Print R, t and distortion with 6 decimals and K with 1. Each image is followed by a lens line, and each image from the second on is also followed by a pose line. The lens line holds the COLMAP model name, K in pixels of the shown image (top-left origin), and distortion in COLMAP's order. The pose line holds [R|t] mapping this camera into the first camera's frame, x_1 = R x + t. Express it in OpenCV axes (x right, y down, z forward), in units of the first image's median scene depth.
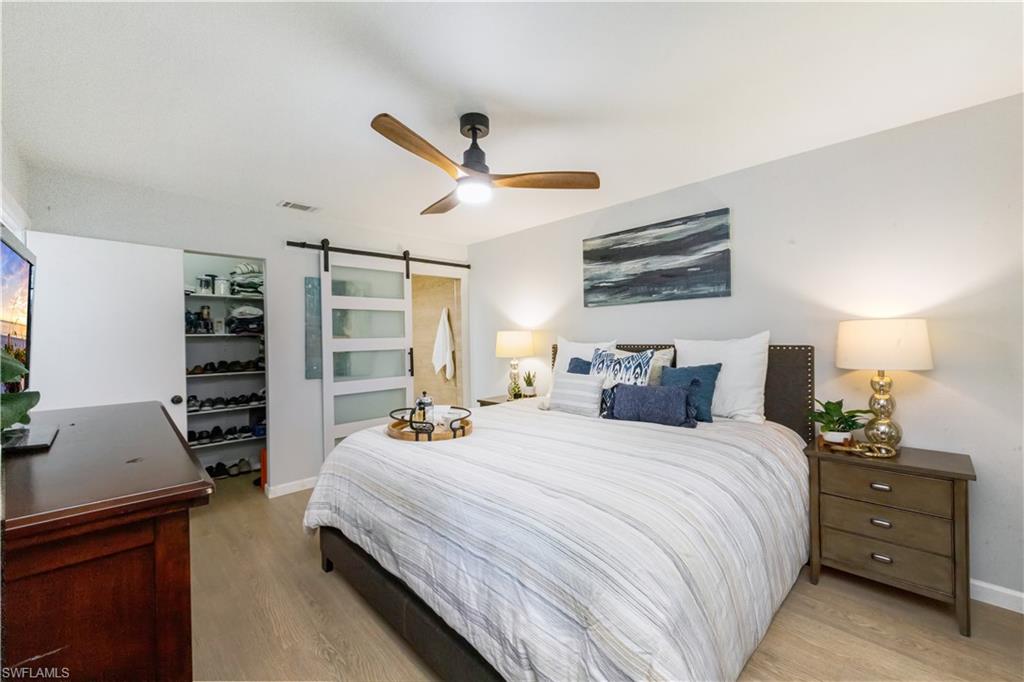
lens RADIAL K [[411.2, 0, 517.0], [0, 411.2, 339.5], [0, 0, 1]] dist [-0.001617, -0.000249]
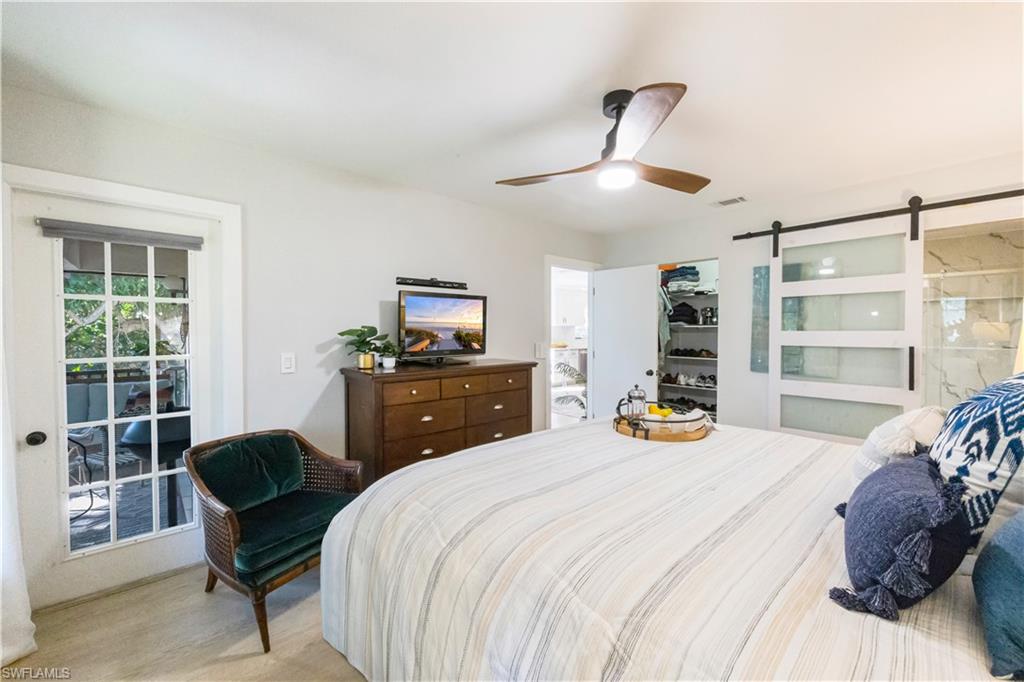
lens RADIAL K [[411.2, 0, 517.0], [0, 411.2, 339.5], [0, 0, 1]] dist [-0.001617, -0.000249]
pose [[-0.025244, 0.035263, -0.999059, 0.505823], [-0.005199, 0.999360, 0.035405, -0.012836], [0.999668, 0.006088, -0.025044, 0.486309]]
